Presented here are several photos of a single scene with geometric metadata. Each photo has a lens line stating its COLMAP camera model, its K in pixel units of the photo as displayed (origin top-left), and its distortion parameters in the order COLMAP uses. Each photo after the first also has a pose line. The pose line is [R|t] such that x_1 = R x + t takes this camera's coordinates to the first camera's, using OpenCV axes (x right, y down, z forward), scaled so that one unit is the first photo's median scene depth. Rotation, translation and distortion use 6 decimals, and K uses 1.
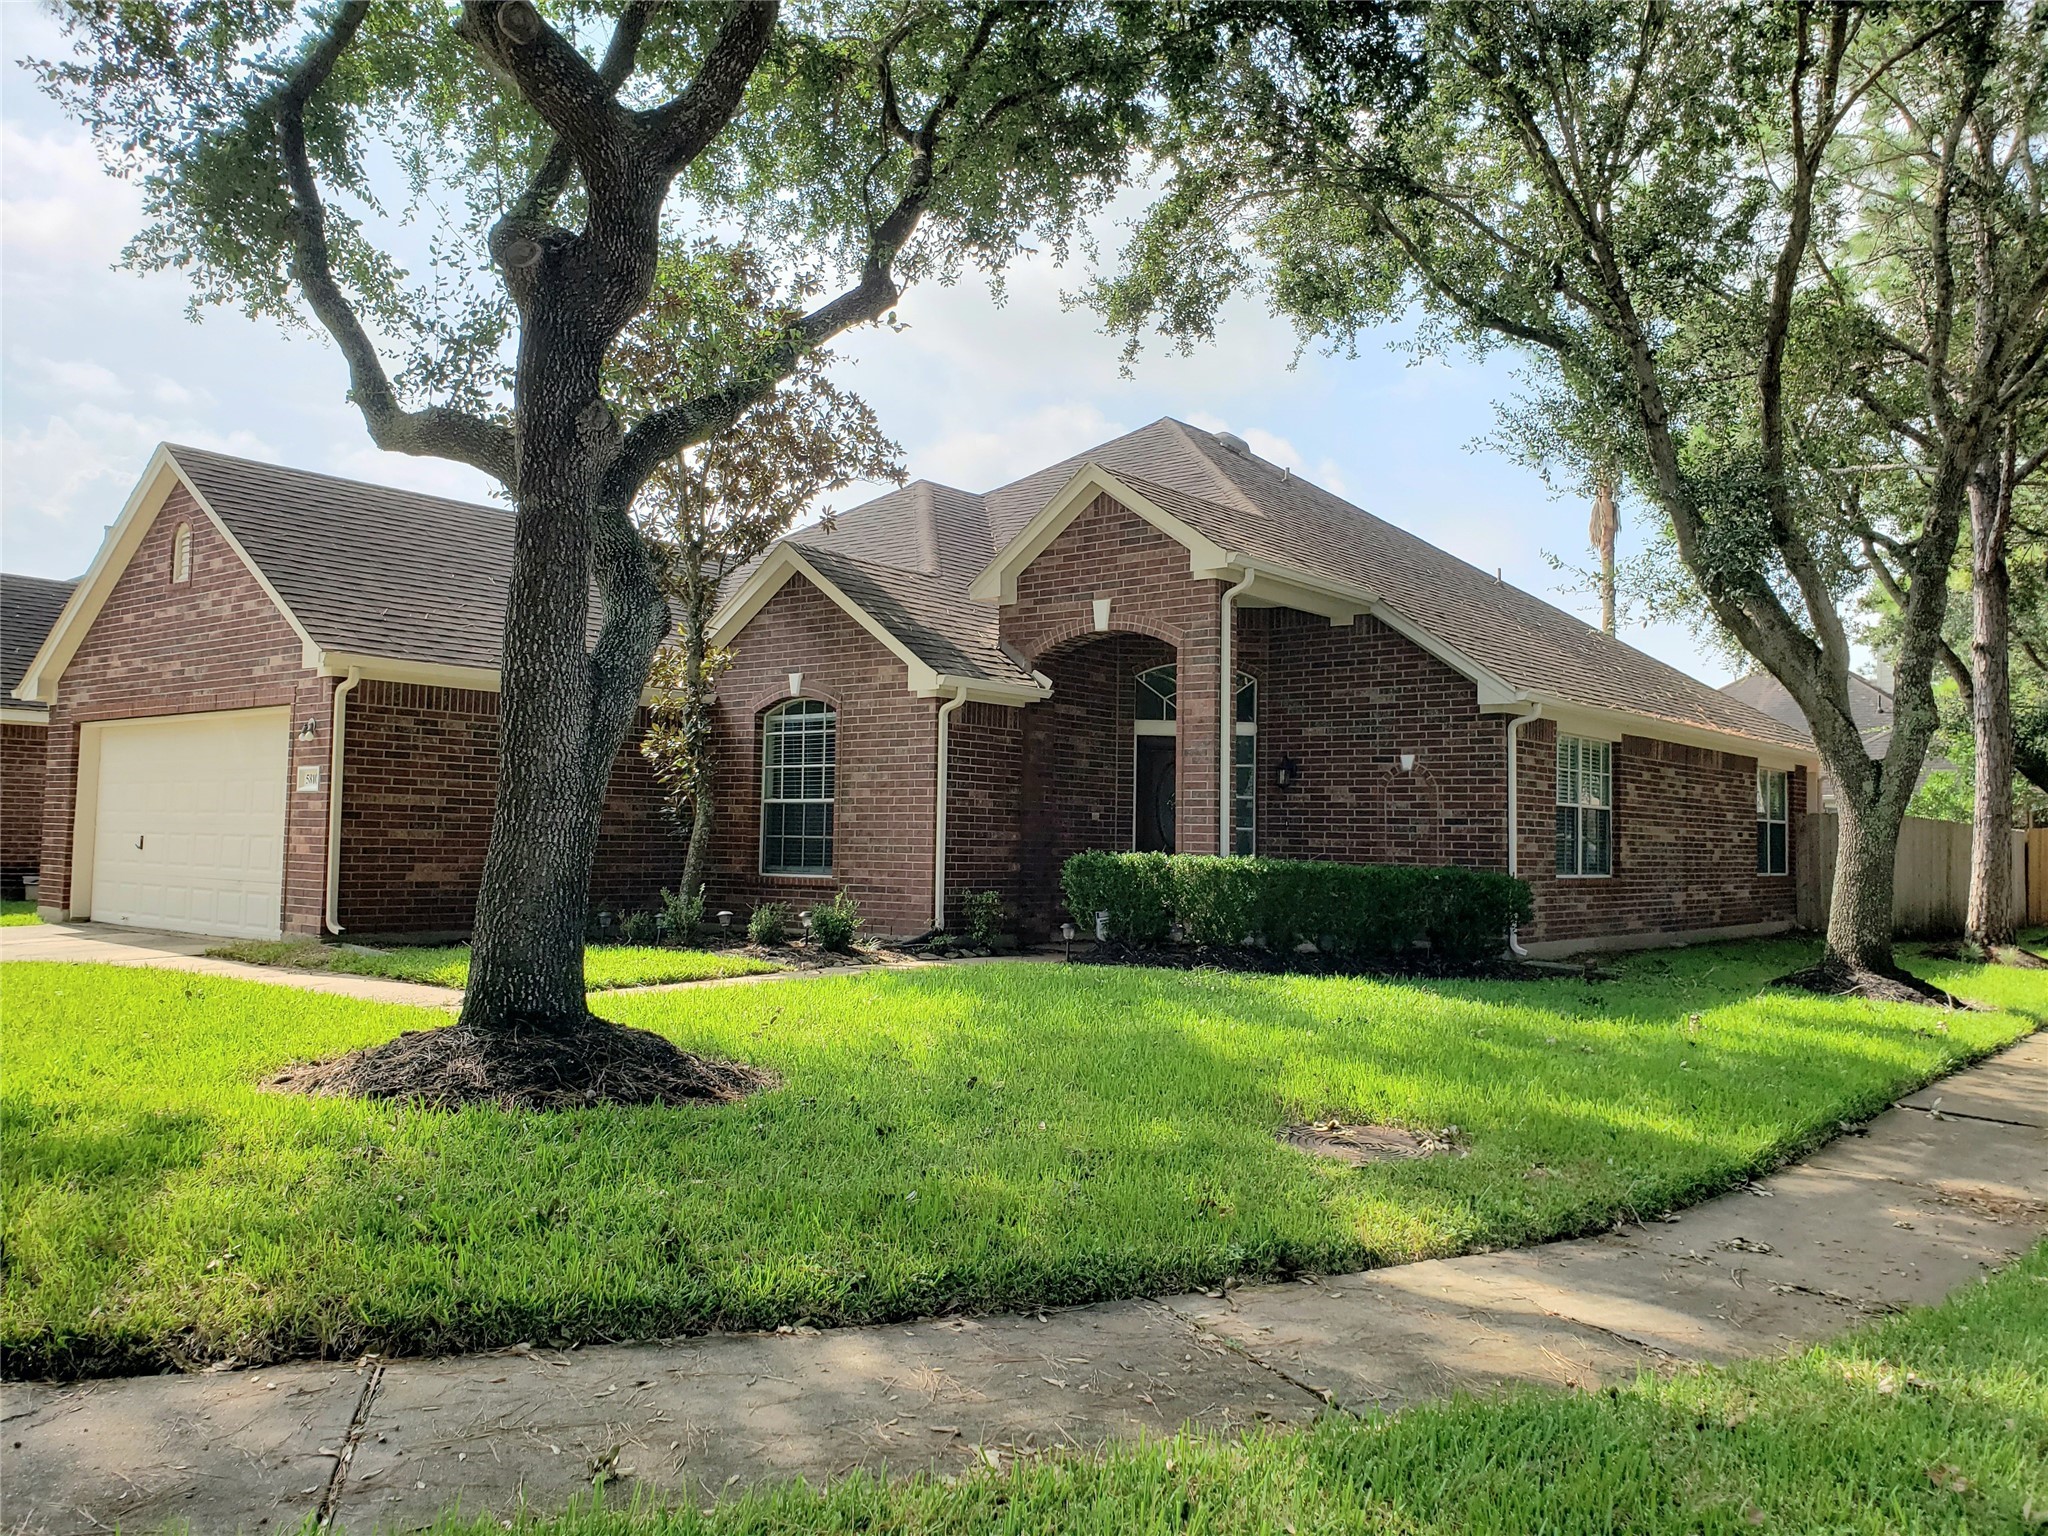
lens RADIAL K [[1610.0, 0, 1023.7], [0, 1610.0, 762.1], [0, 0, 1]] dist [0.081659, -0.077767]
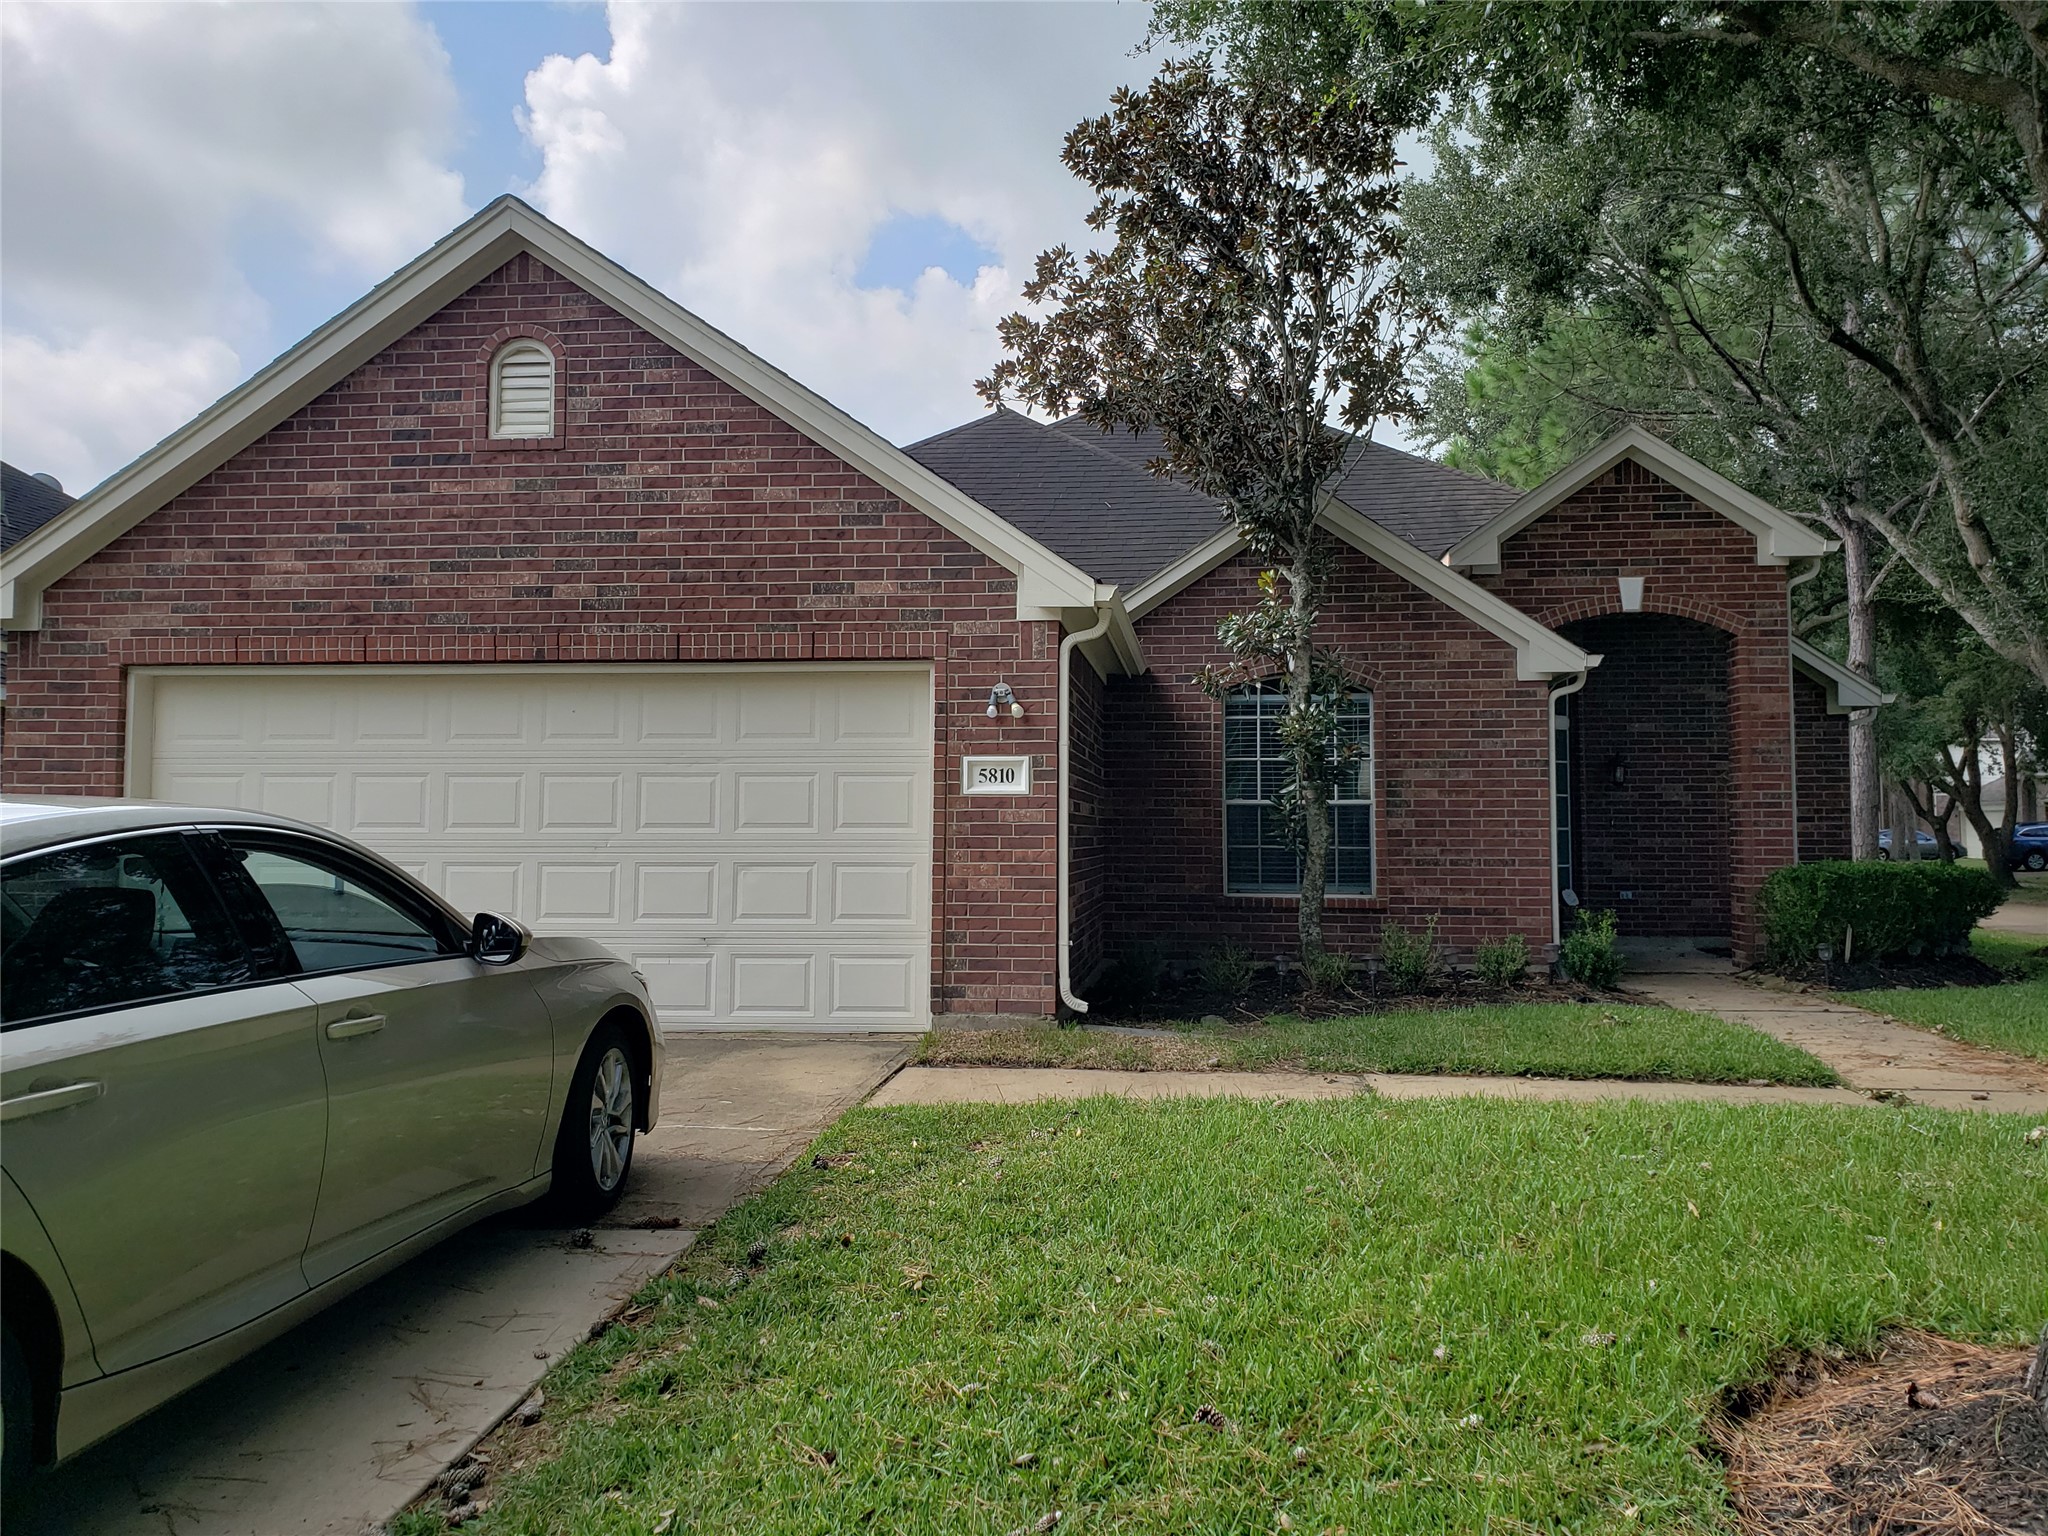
lens RADIAL K [[1610.0, 0, 1025.7], [0, 1610.0, 767.9], [0, 0, 1]] dist [0.081659, -0.077767]
pose [[0.828906, 0.005650, 0.559360, -0.724554], [-0.014186, 0.999840, 0.010924, -0.000030], [-0.559208, -0.016990, 0.828853, 0.428582]]
